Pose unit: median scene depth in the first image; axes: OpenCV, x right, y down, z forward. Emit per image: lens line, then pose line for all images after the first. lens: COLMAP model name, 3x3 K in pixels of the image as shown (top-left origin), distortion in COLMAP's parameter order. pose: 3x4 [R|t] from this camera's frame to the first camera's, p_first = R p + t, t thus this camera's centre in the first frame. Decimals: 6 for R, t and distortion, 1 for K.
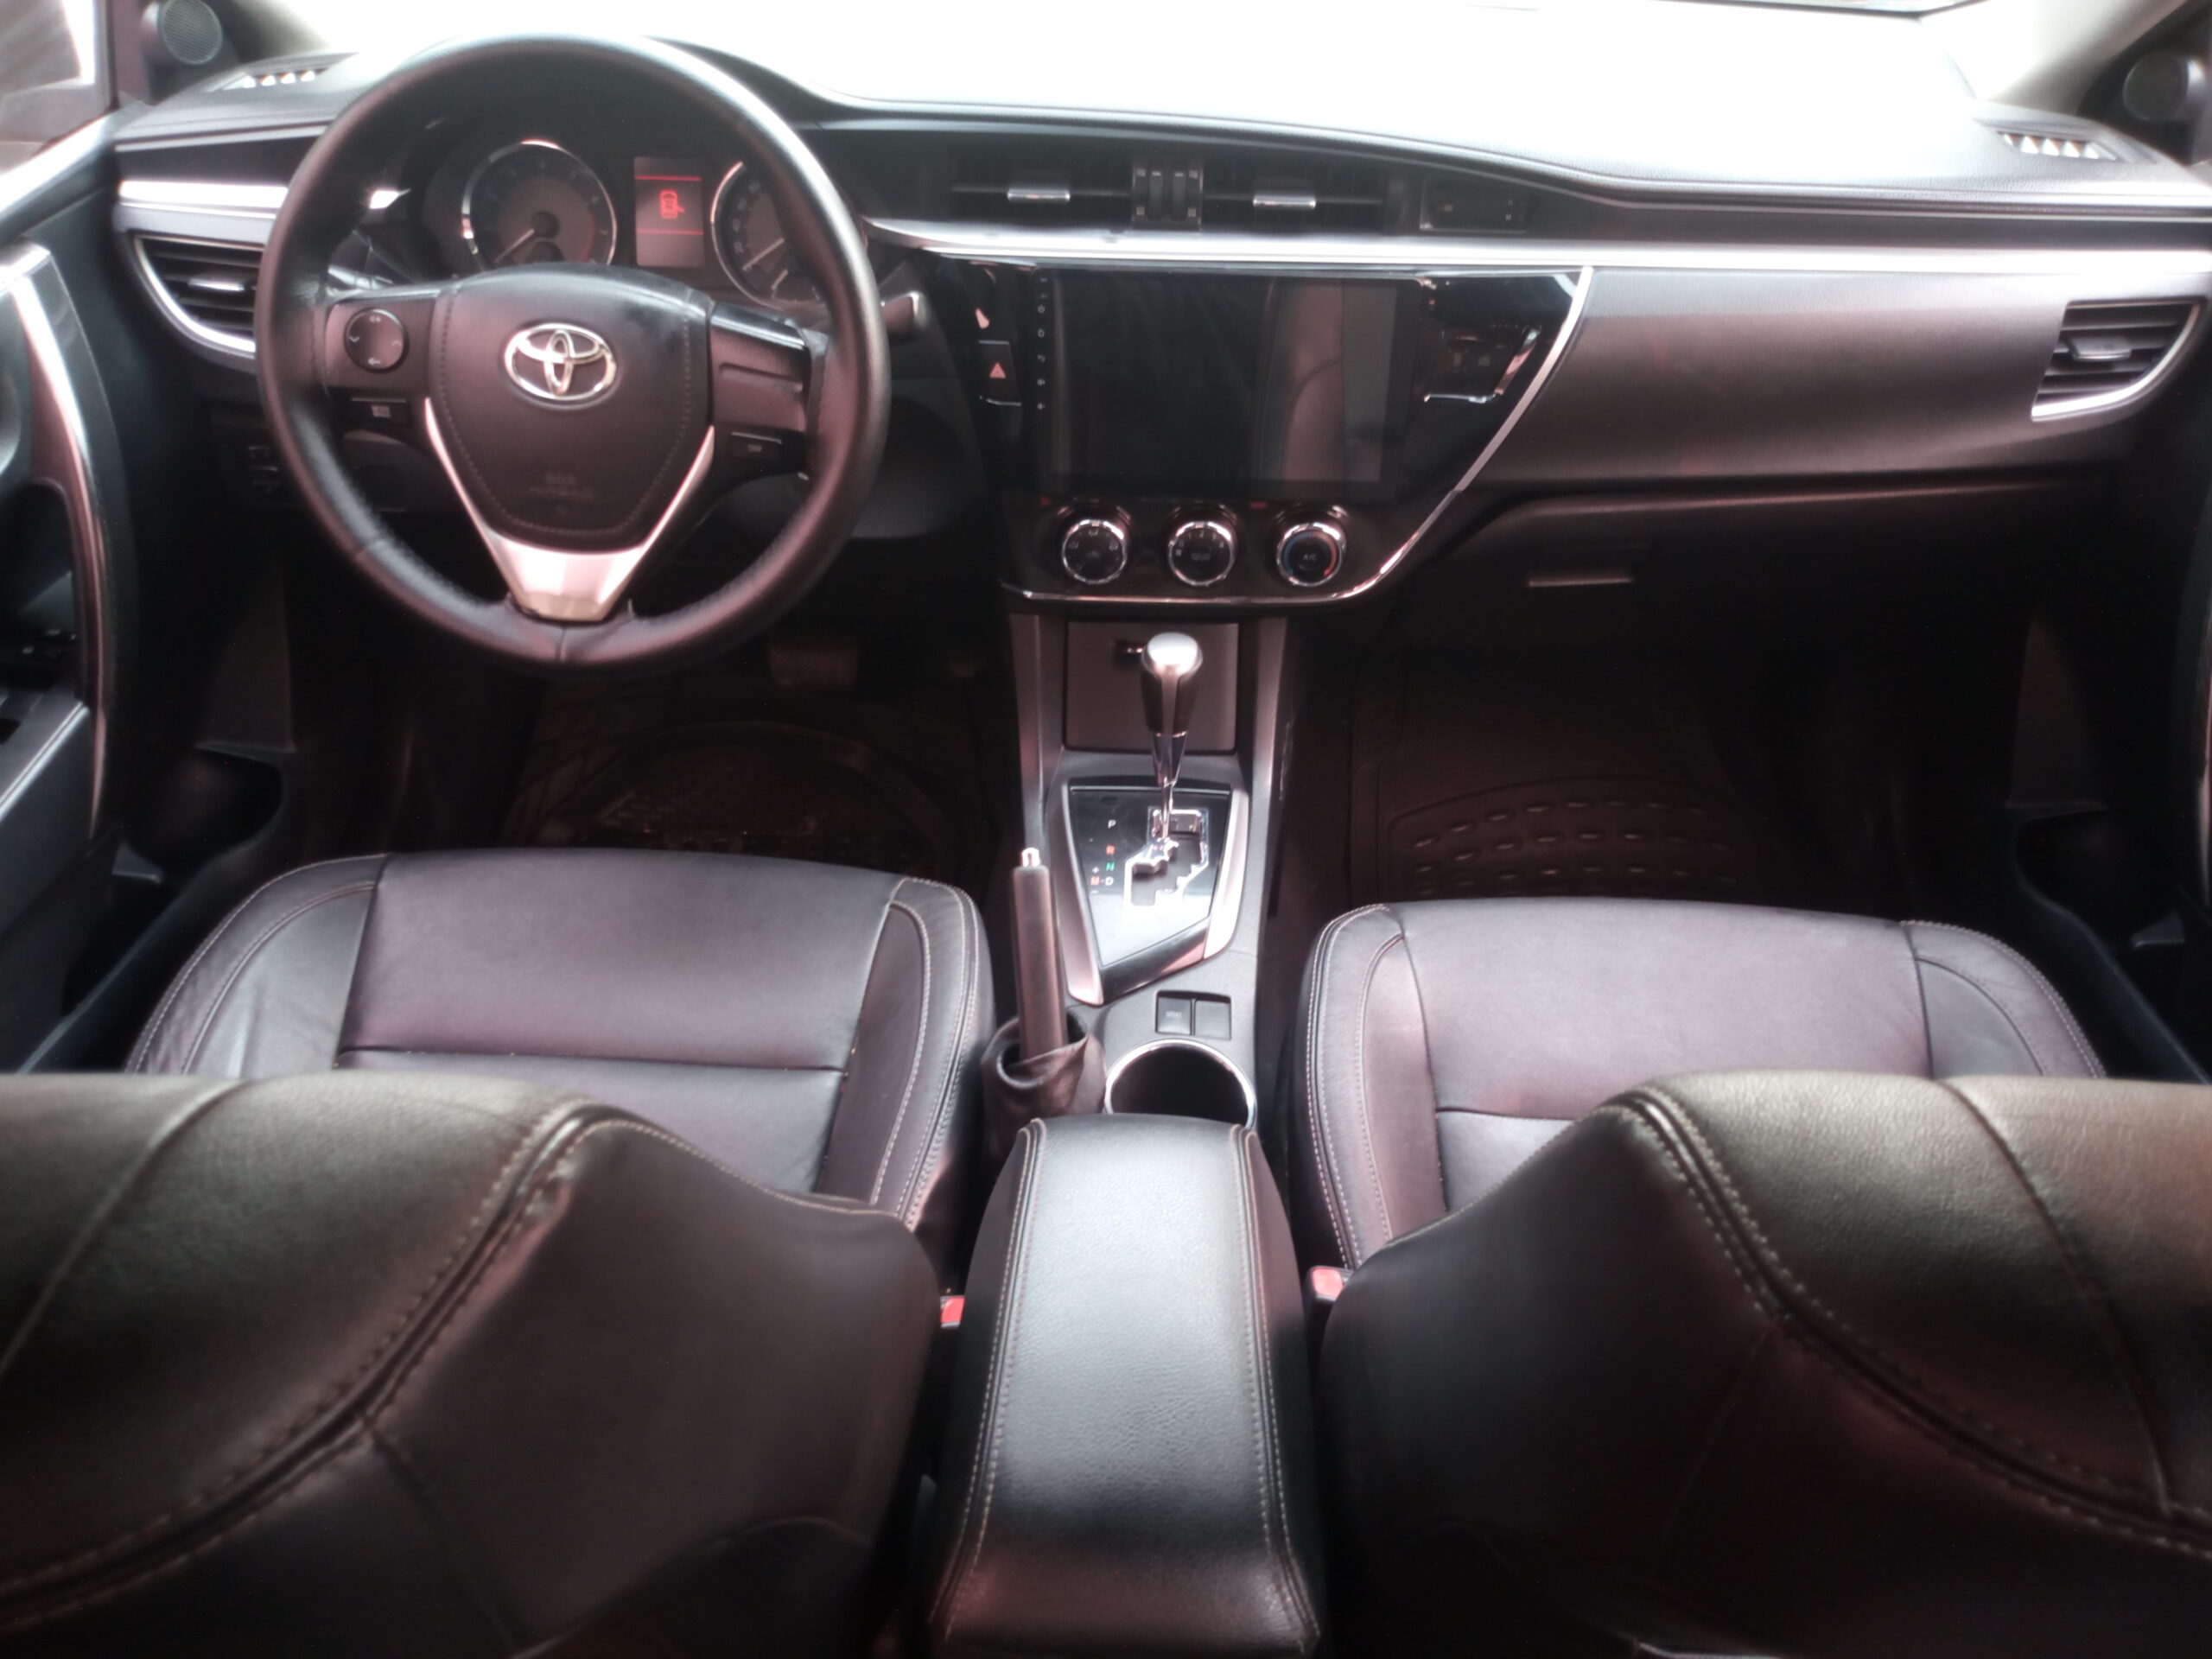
lens RADIAL K [[1694.3, 0, 1128.2], [0, 1694.3, 831.7], [0, 0, 1]] dist [0.090547, -0.205759]
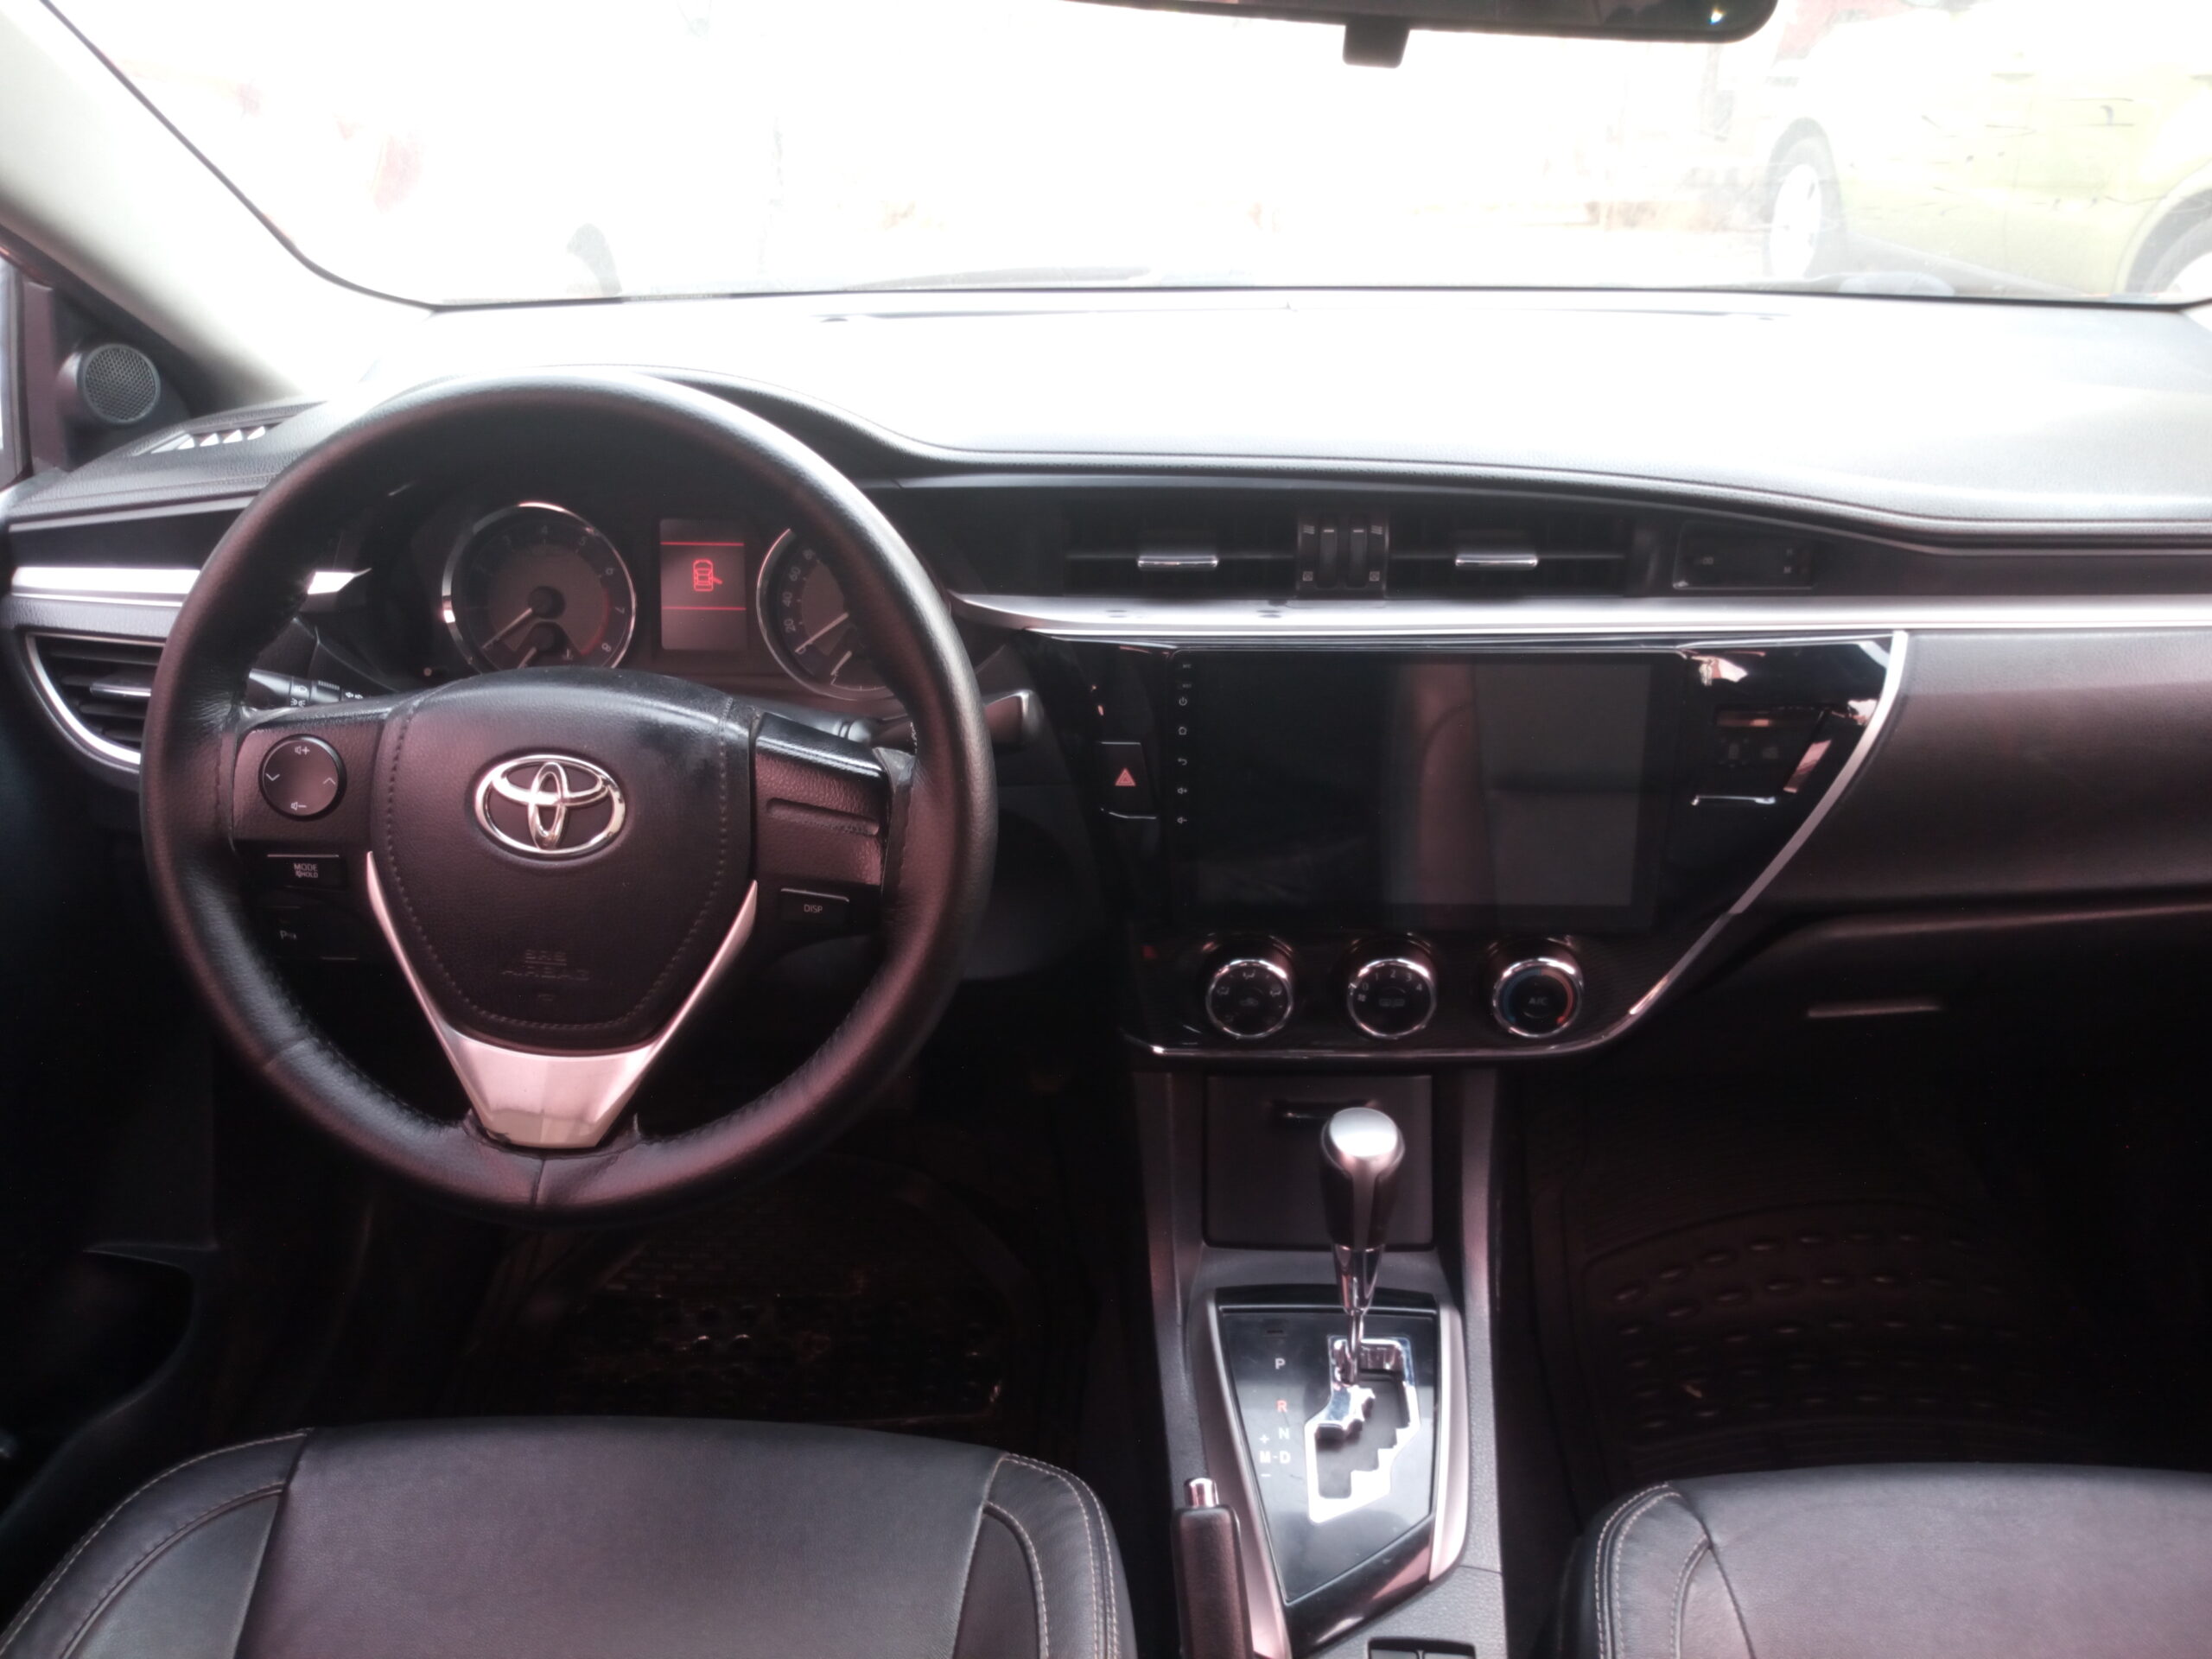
lens RADIAL K [[1695.7, 0, 1129.3], [0, 1695.7, 834.1], [0, 0, 1]] dist [0.160101, -0.414571]
pose [[0.999662, -0.022690, -0.012654, -0.066687], [0.020395, 0.987105, -0.158769, -0.125321], [0.016093, 0.158457, 0.987235, 0.250086]]
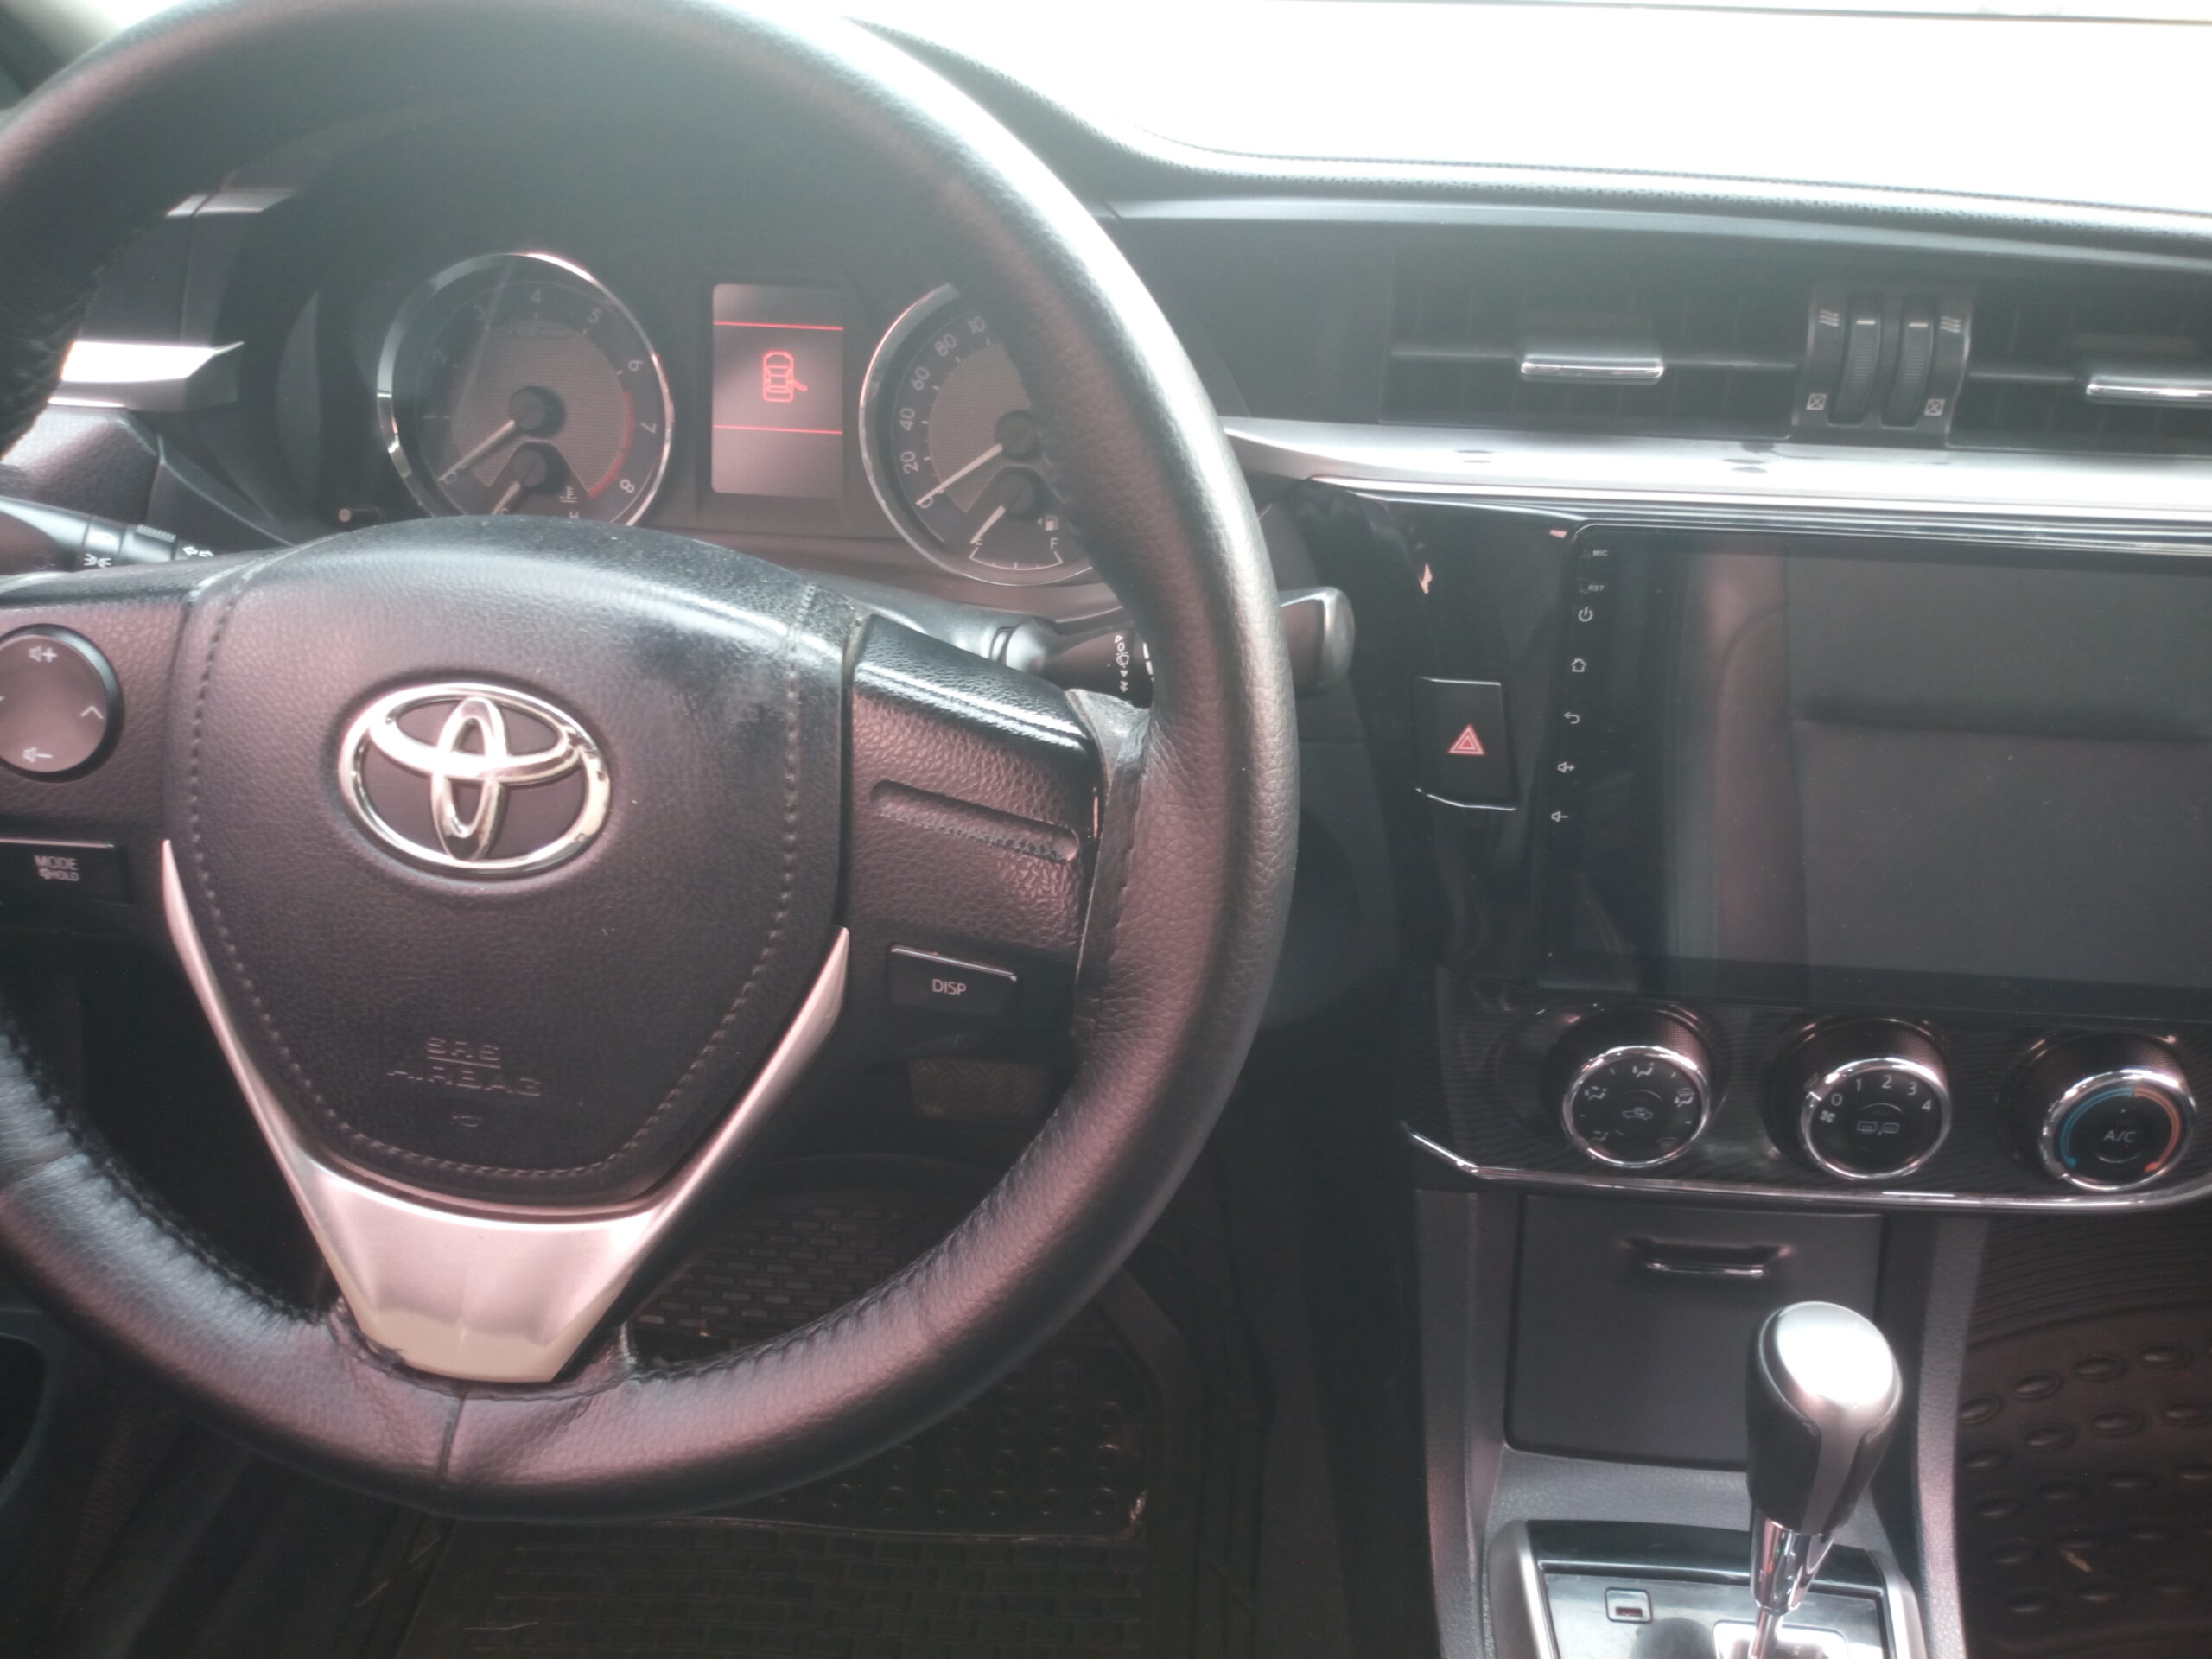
lens RADIAL K [[1694.3, 0, 1128.2], [0, 1694.3, 831.7], [0, 0, 1]] dist [0.090547, -0.205759]
pose [[0.997893, 0.025949, -0.059471, -0.141605], [-0.030737, 0.996234, -0.081069, -0.210198], [0.057143, 0.082727, 0.994933, 0.555193]]
